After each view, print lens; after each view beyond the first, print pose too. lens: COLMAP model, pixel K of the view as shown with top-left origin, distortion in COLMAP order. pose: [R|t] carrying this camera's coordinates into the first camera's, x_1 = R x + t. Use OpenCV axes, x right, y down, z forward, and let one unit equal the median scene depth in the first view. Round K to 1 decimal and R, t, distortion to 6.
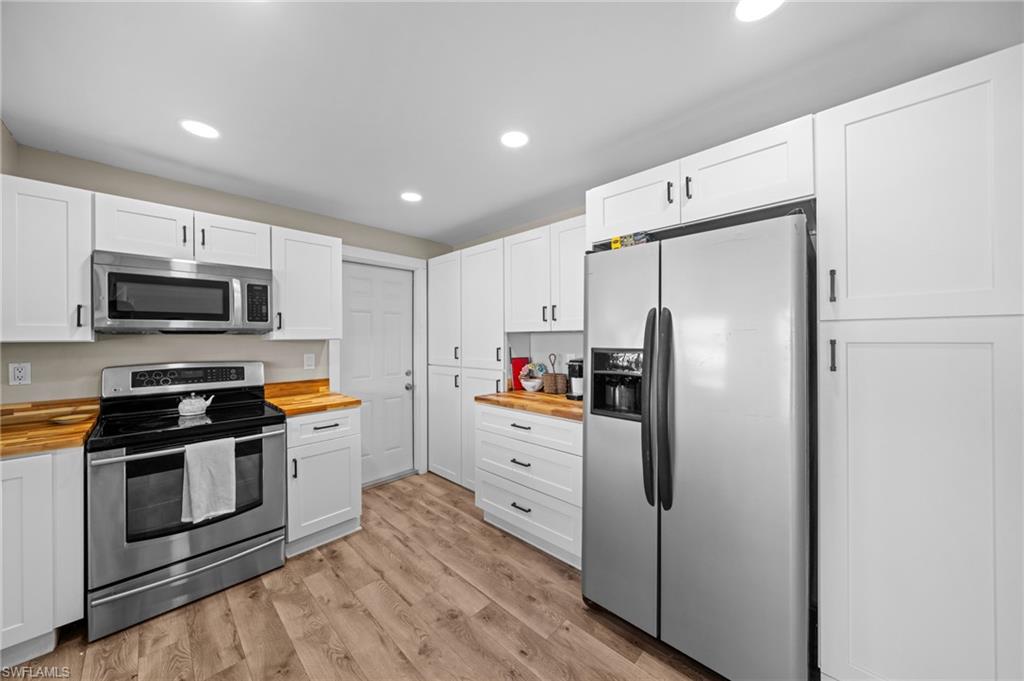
lens RADIAL K [[350.9, 0, 505.7], [0, 350.9, 338.5], [0, 0, 1]] dist [-0.001094, -0.000101]
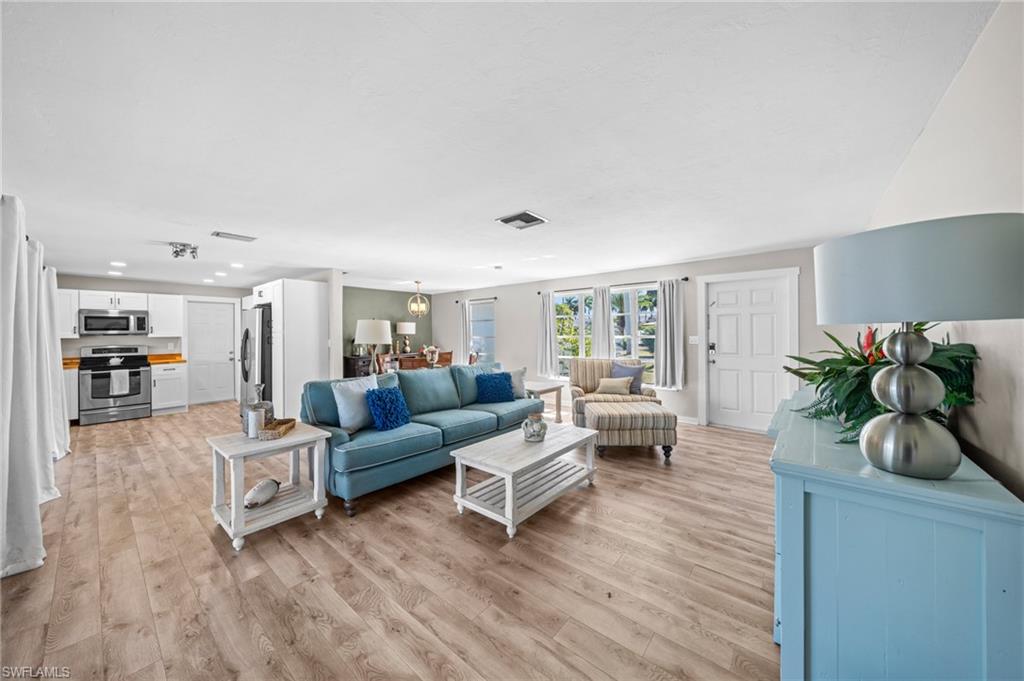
lens RADIAL K [[353.5, 0, 506.3], [0, 353.5, 333.5], [0, 0, 1]] dist [-0.000886, -0.000063]
pose [[0.997750, -0.002070, 0.067009, 2.009527], [0.001974, 0.999997, 0.001509, -0.024898], [-0.067012, -0.001374, 0.997751, -1.996748]]
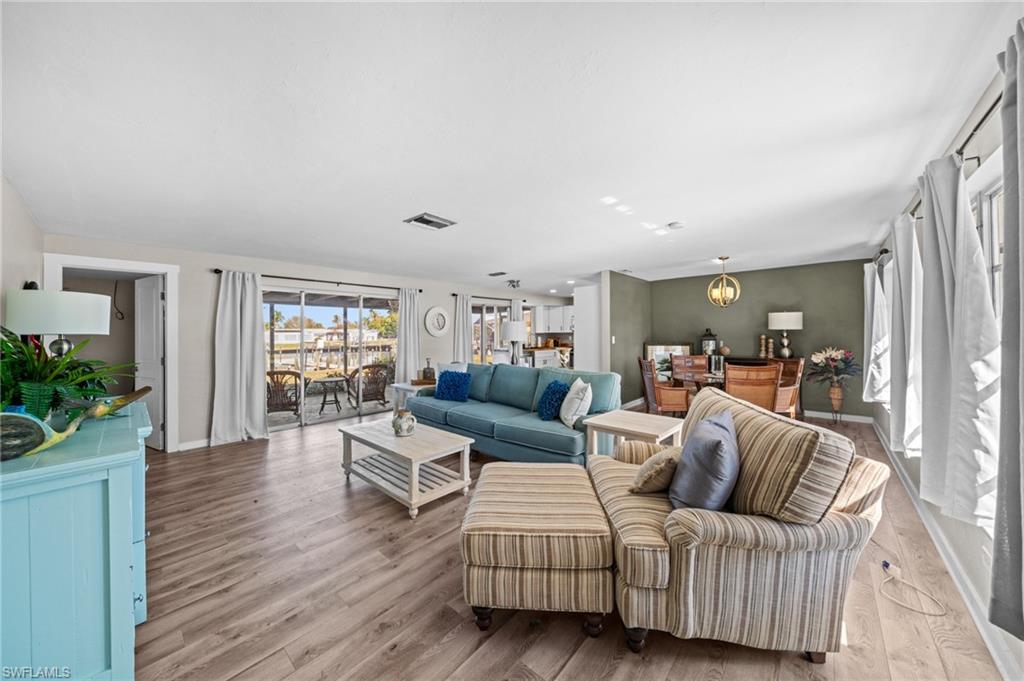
lens RADIAL K [[352.0, 0, 499.9], [0, 352.0, 336.0], [0, 0, 1]] dist [-0.000736, -0.000140]
pose [[0.030480, 0.016095, -0.999406, 3.666037], [0.012559, 0.999785, 0.016484, -0.036157], [0.999456, -0.013054, 0.030272, -0.275507]]
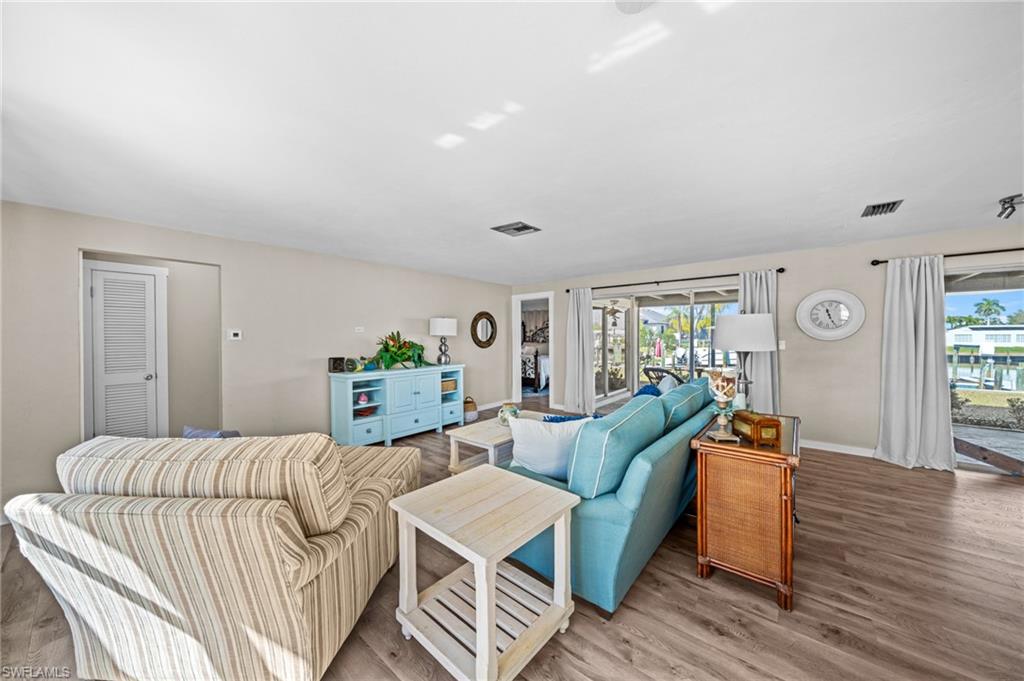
lens RADIAL K [[350.9, 0, 505.7], [0, 350.9, 338.5], [0, 0, 1]] dist [-0.001094, -0.000101]
pose [[-0.996944, 0.012352, -0.077137, 2.335860], [0.012119, 0.999920, 0.003488, -0.017224], [0.077174, 0.002542, -0.997014, 1.031999]]
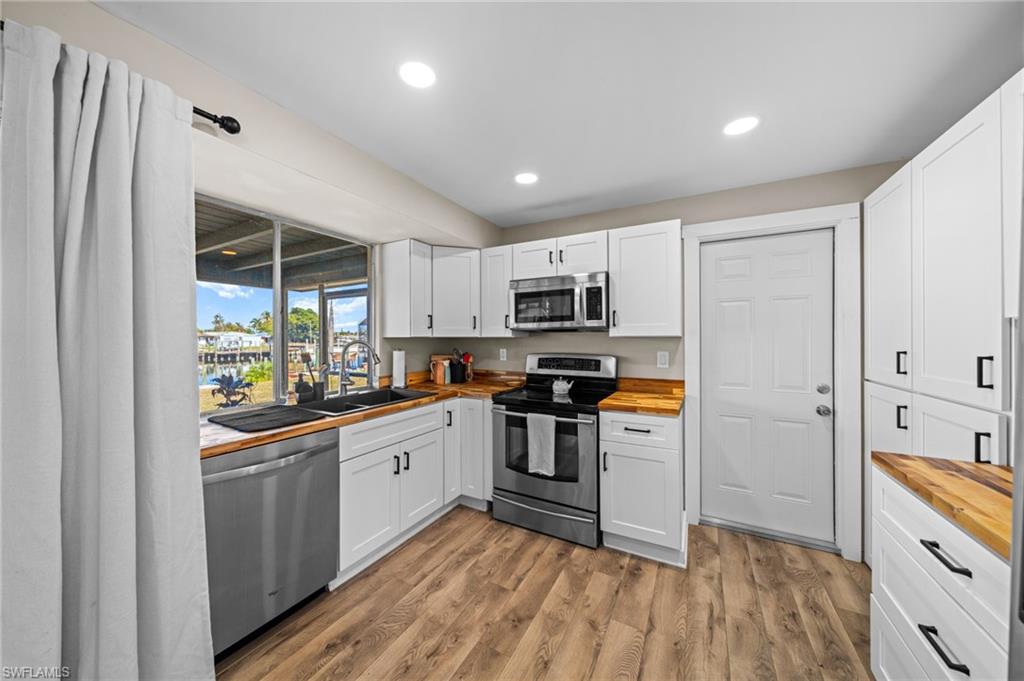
lens RADIAL K [[352.0, 0, 499.9], [0, 352.0, 336.0], [0, 0, 1]] dist [-0.000736, -0.000140]
pose [[0.256835, 0.000882, -0.966455, 0.315209], [0.000526, 0.999999, 0.001053, 0.001353], [0.966455, -0.000779, 0.256835, 0.437406]]
